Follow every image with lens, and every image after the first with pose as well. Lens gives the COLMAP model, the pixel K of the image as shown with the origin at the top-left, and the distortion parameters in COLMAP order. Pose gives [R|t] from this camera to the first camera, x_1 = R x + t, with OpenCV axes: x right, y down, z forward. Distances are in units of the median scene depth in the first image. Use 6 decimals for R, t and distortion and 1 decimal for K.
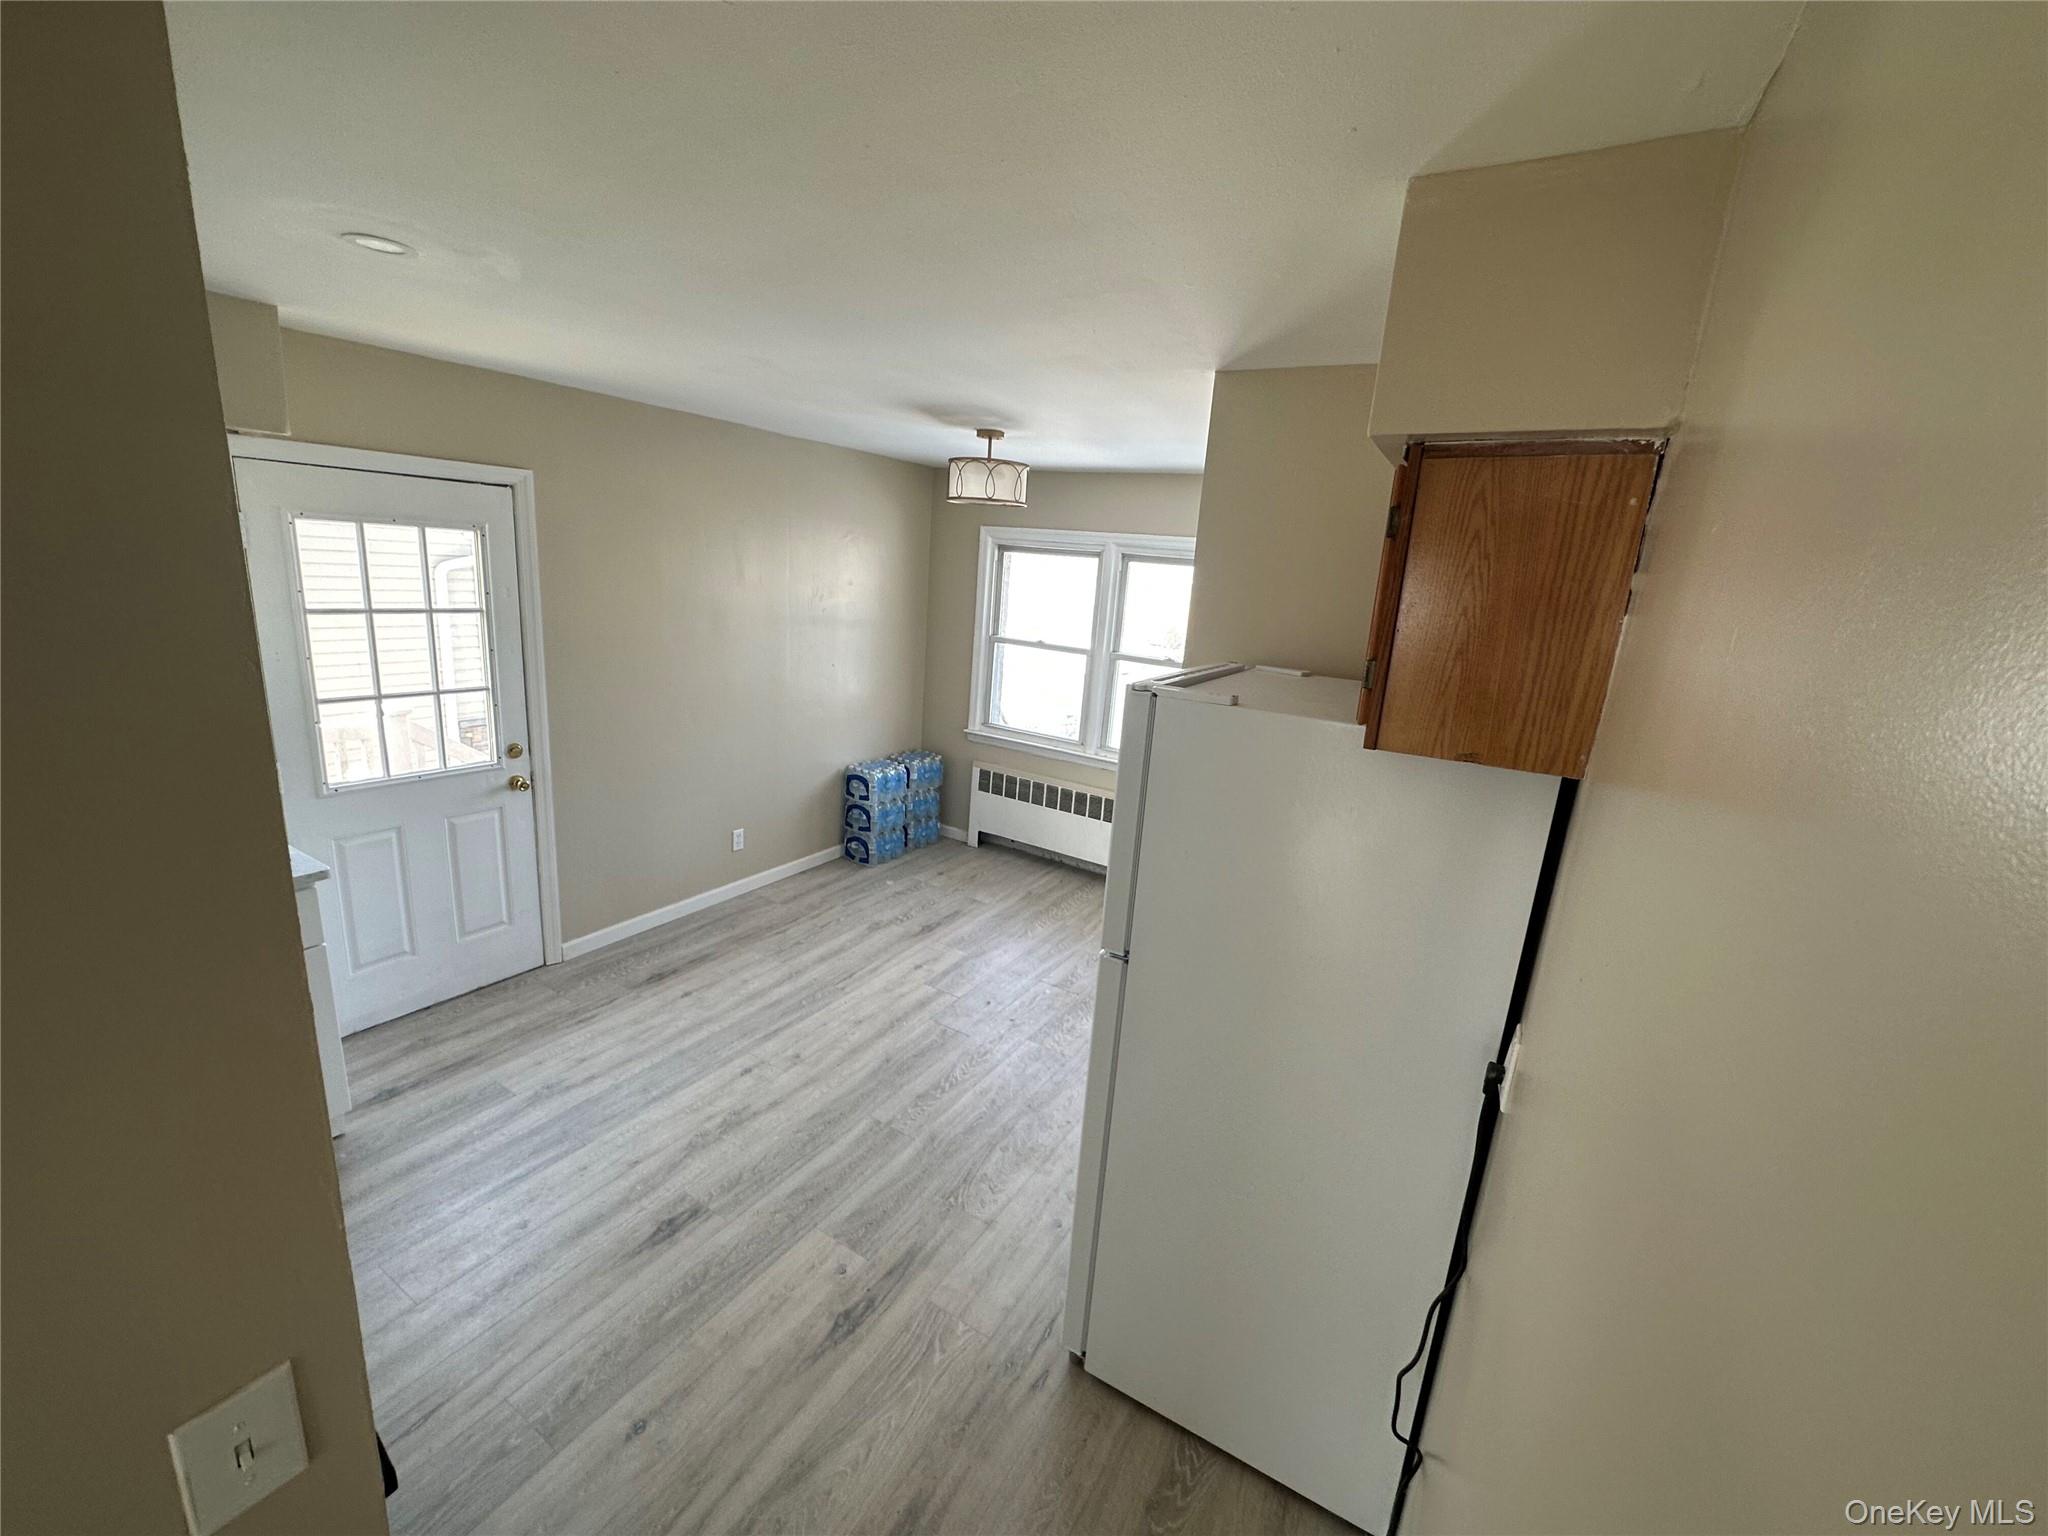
lens RADIAL K [[816.2, 0, 1026.3], [0, 816.2, 772.1], [0, 0, 1]] dist [-0.005458, 0.001942]
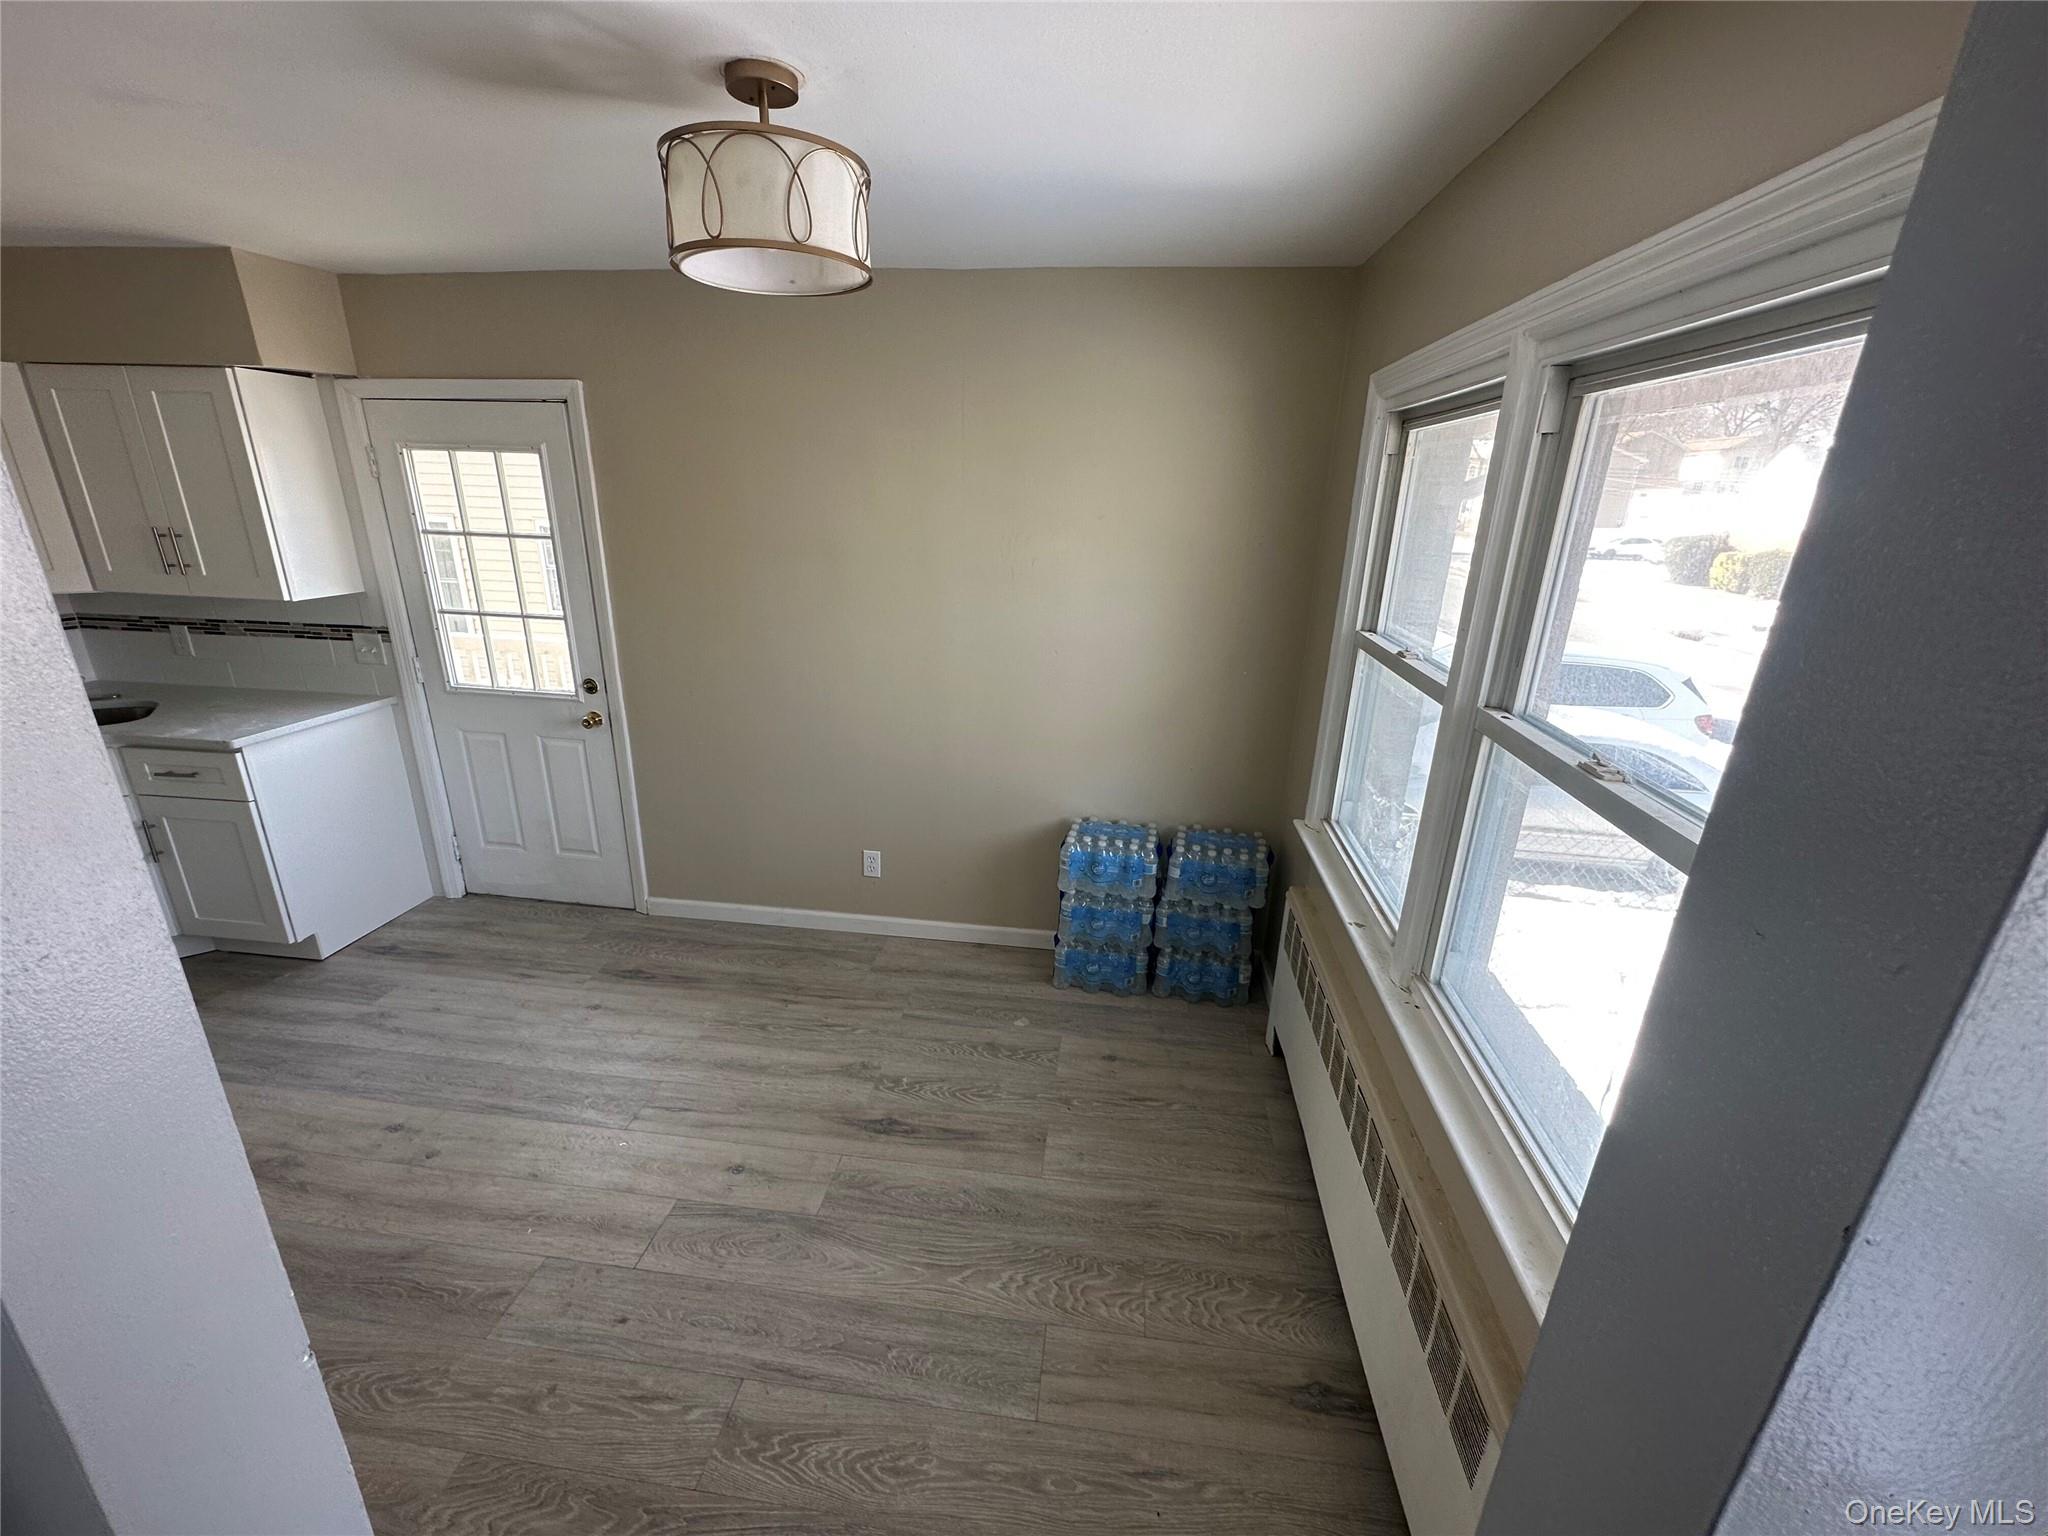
lens RADIAL K [[816.2, 0, 1026.3], [0, 816.2, 767.6], [0, 0, 1]] dist [-0.005458, 0.001942]
pose [[0.406043, 0.230386, -0.884337, 0.503896], [-0.223718, 0.963315, 0.148241, -0.210639], [0.886047, 0.137650, 0.442689, 1.144197]]
